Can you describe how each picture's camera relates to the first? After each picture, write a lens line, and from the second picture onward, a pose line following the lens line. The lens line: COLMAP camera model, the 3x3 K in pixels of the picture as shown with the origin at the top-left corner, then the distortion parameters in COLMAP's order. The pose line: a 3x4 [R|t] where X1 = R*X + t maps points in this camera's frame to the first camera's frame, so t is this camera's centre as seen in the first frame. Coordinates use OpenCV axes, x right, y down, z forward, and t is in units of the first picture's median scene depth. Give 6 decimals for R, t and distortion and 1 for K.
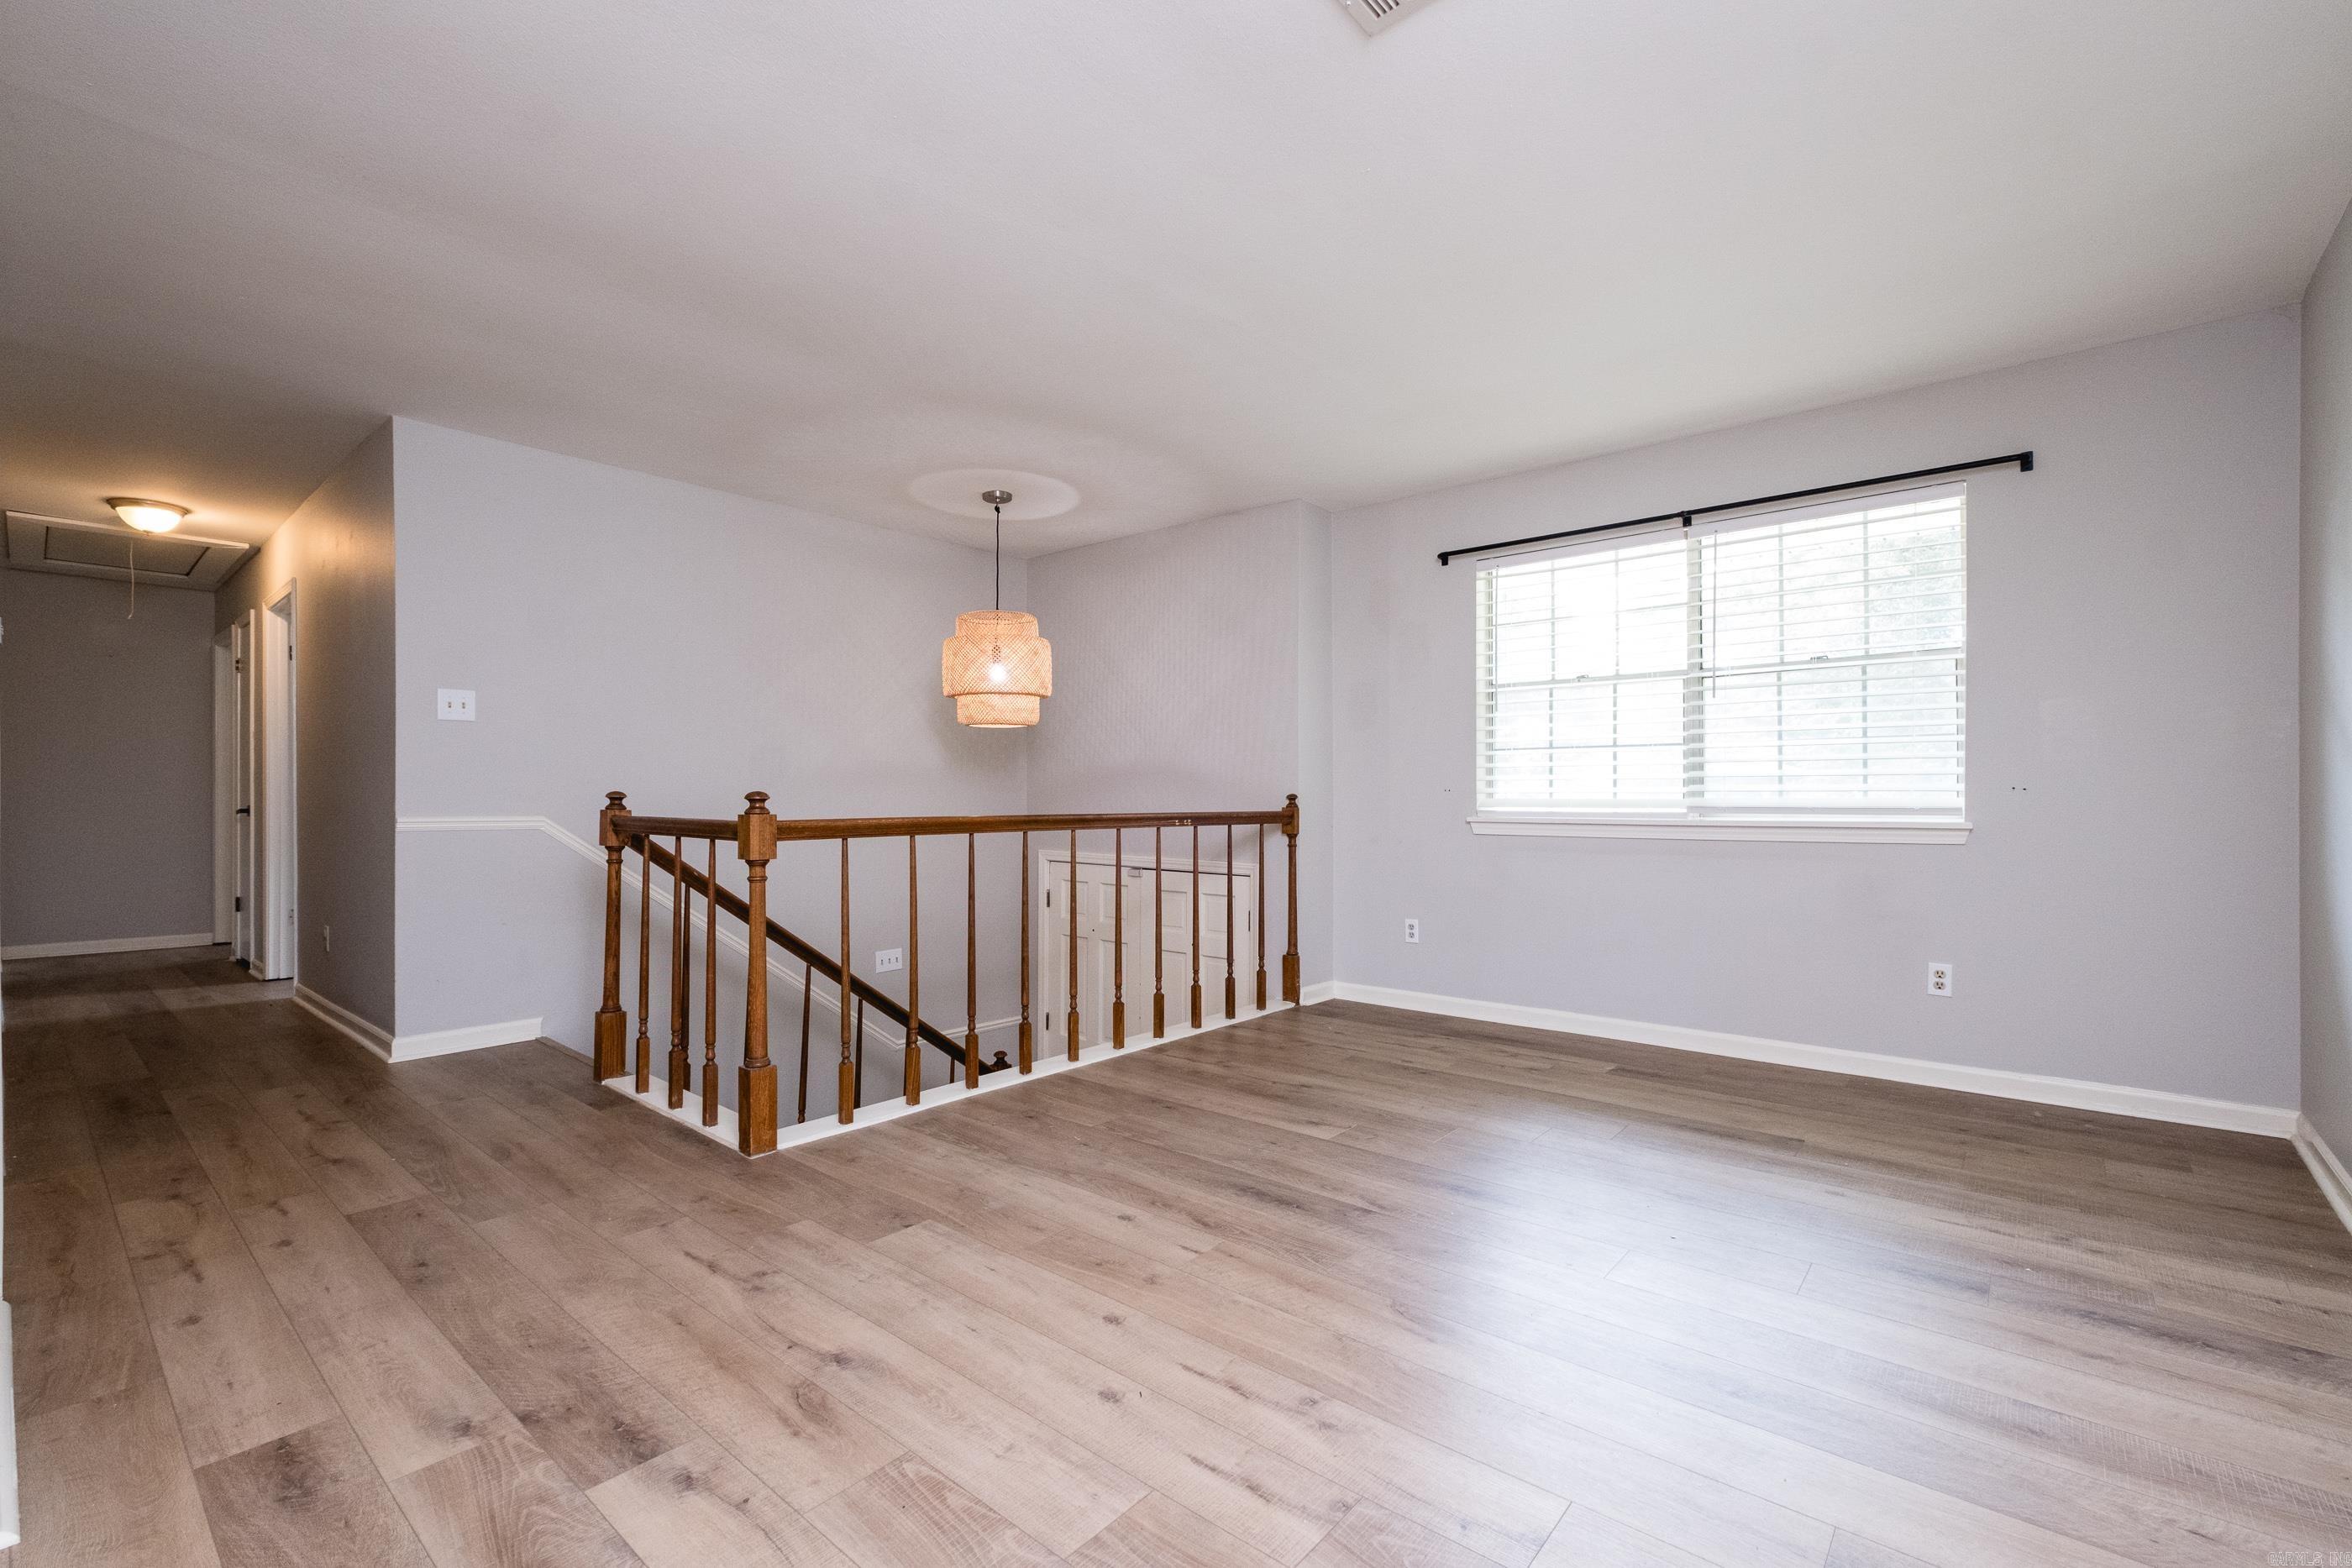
lens RADIAL K [[1013.6, 0, 1173.6], [0, 1013.6, 792.8], [0, 0, 1]] dist [0.012453, -0.010006]
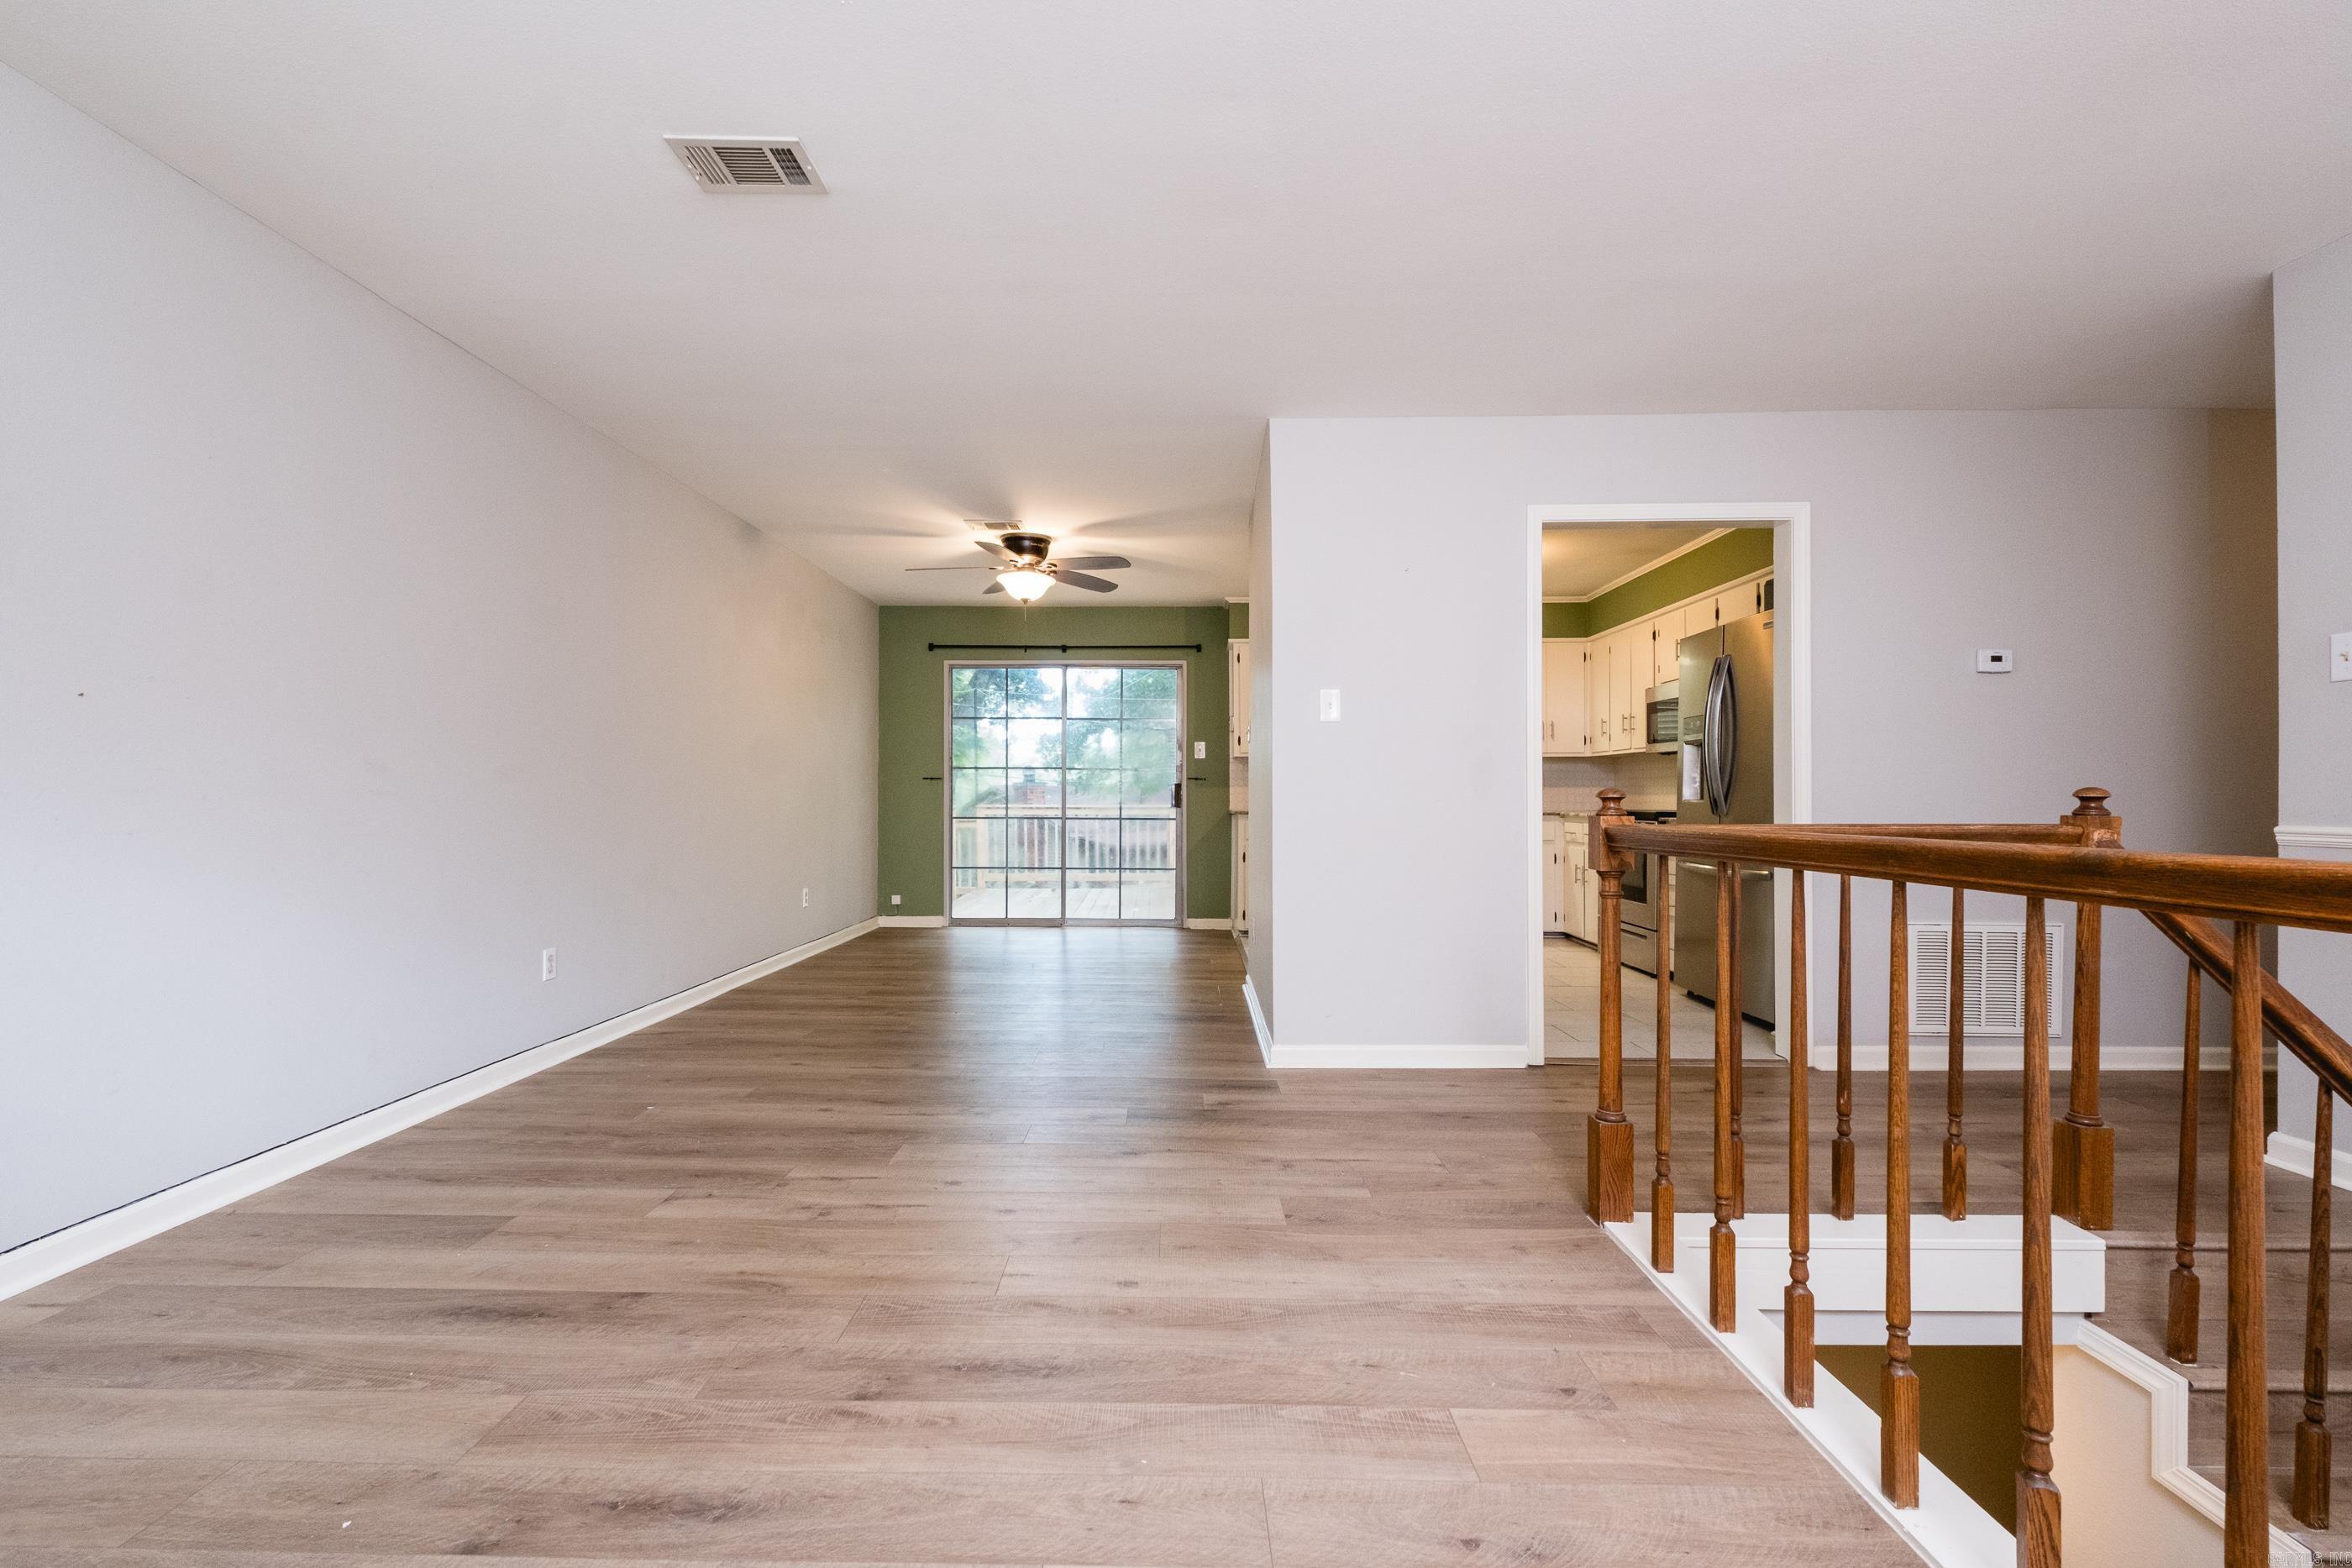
lens RADIAL K [[1023.9, 0, 1165.4], [0, 1023.9, 792.5], [0, 0, 1]] dist [0.000687, -0.000548]
pose [[-0.765833, -0.006101, -0.643011, 0.324166], [-0.000570, 0.999961, -0.008809, 0.007991], [0.643040, -0.006380, -0.765806, 1.125182]]
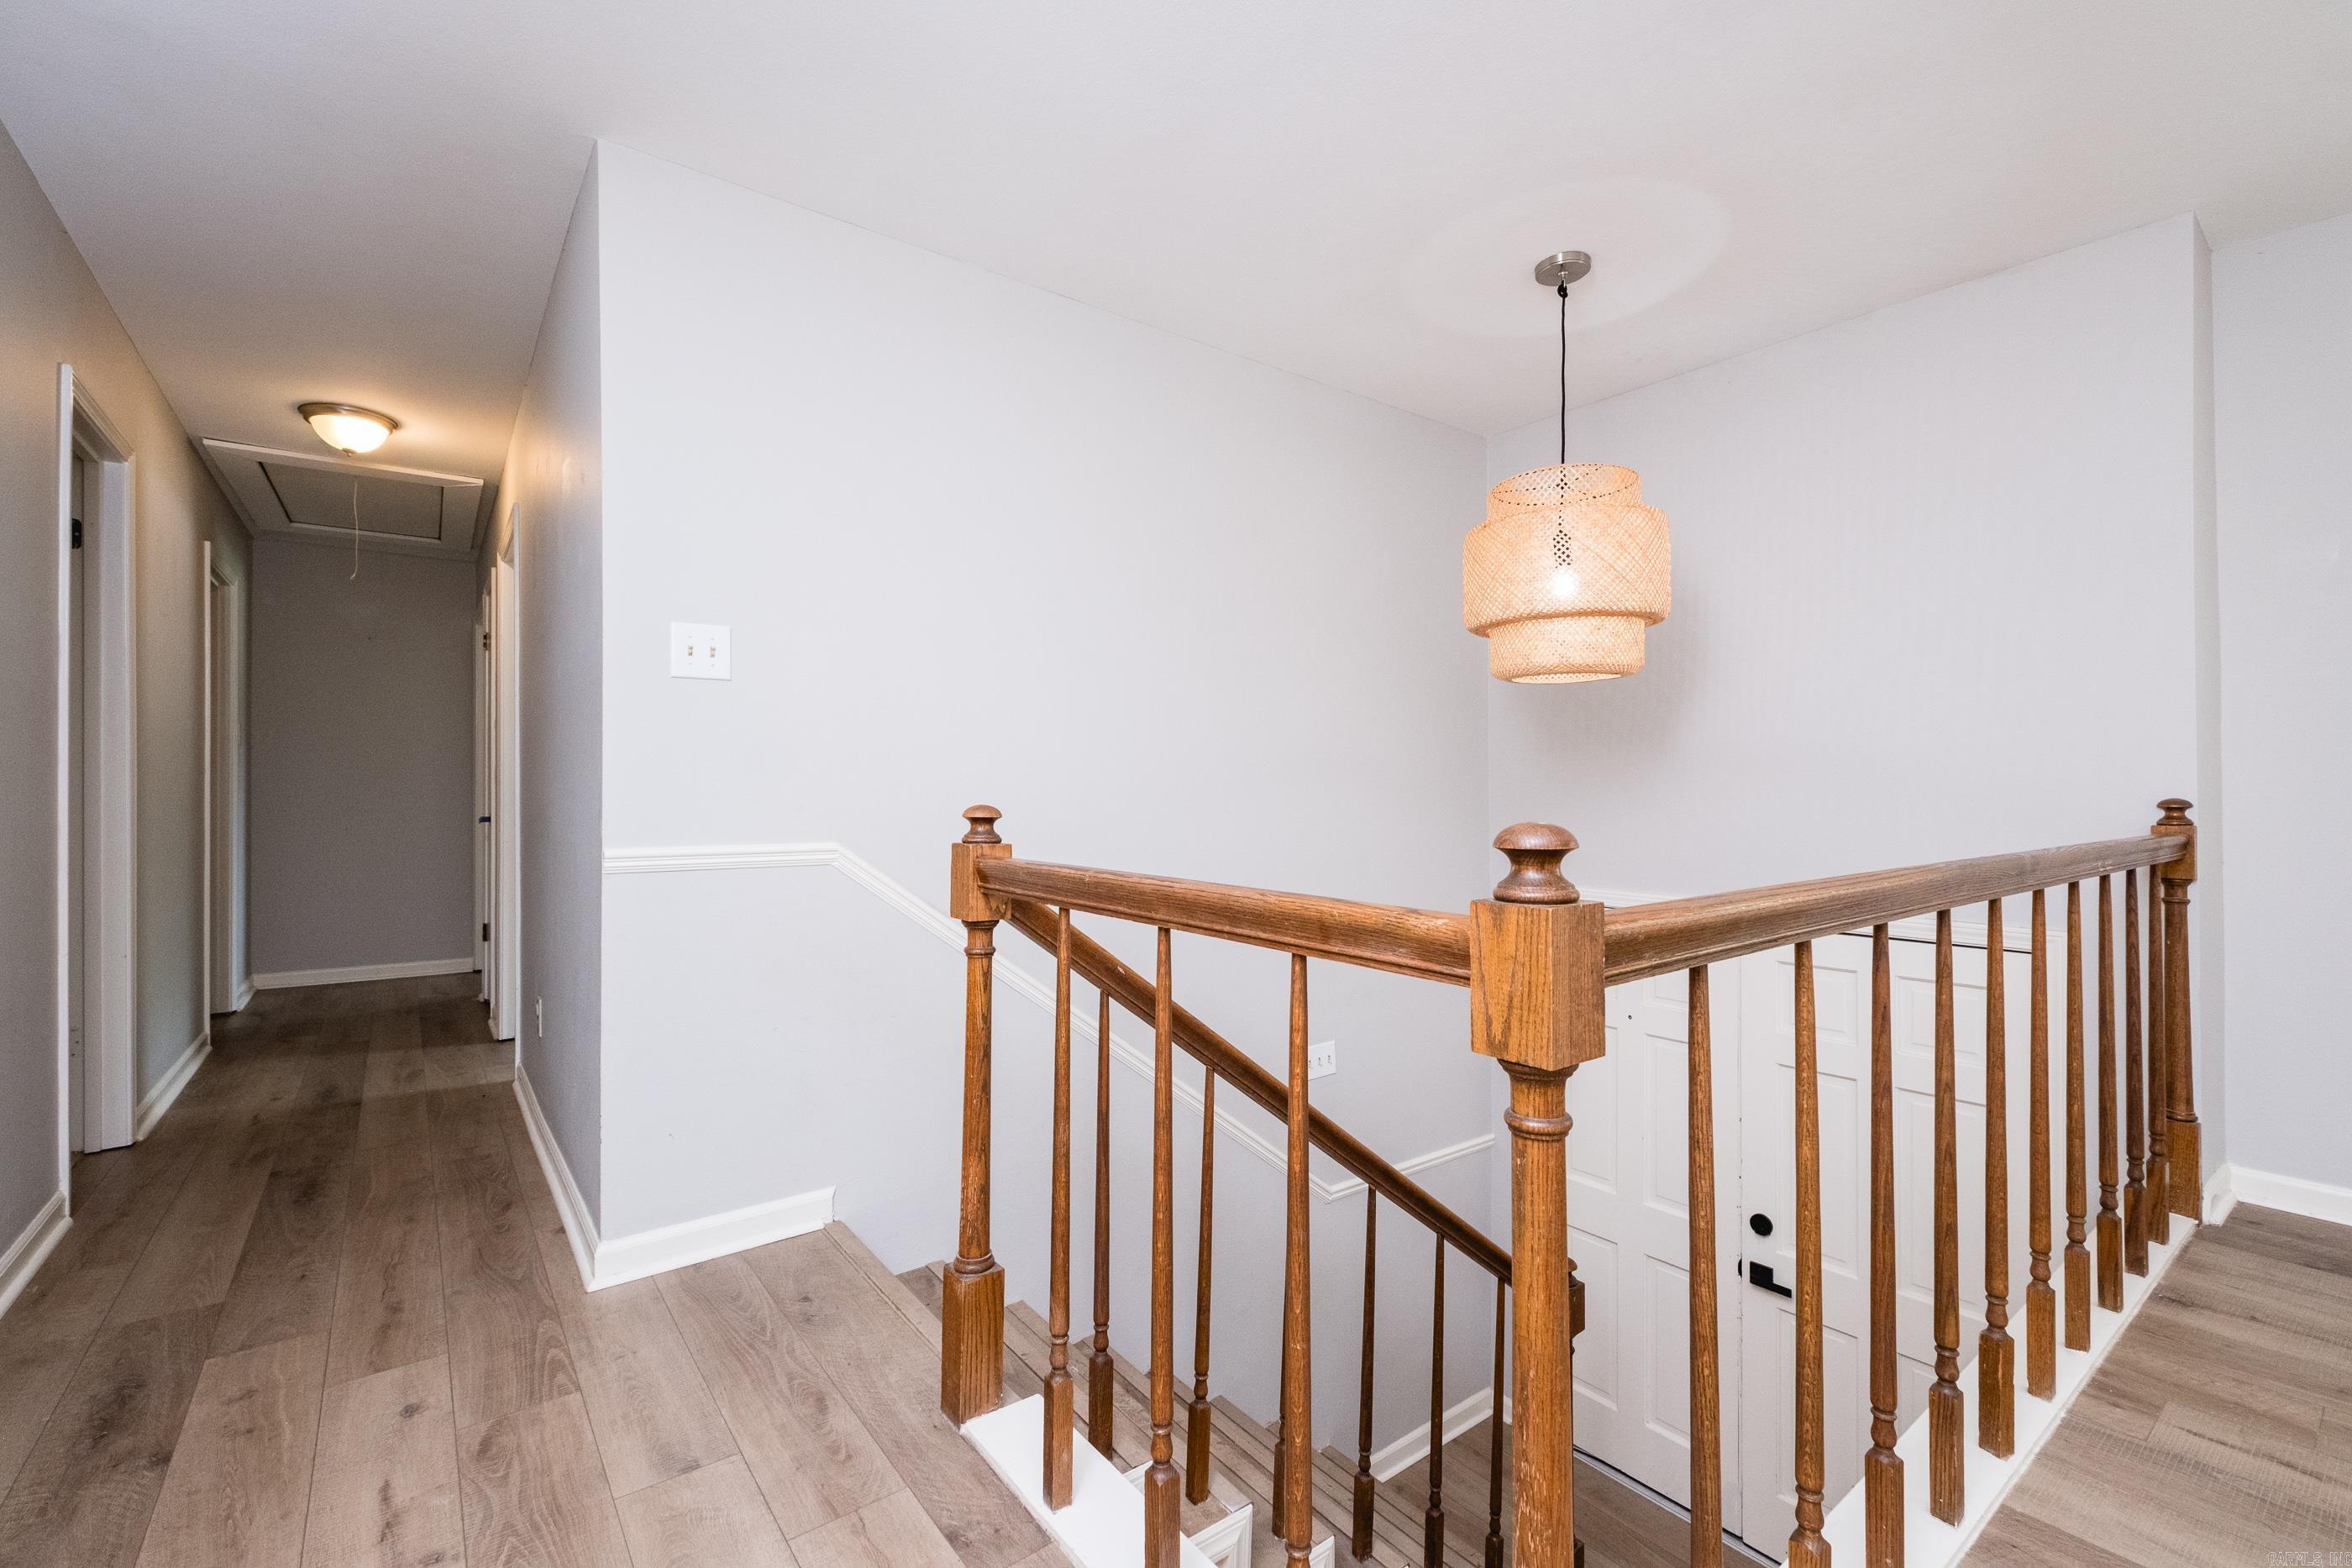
lens RADIAL K [[1017.6, 0, 1176.0], [0, 1017.6, 784.0], [0, 0, 1]] dist [0.003997, -0.009039]
pose [[0.977920, -0.003305, -0.208953, -0.359988], [0.003029, 0.999994, -0.001642, -0.010653], [0.208957, 0.000973, 0.977924, 0.551305]]
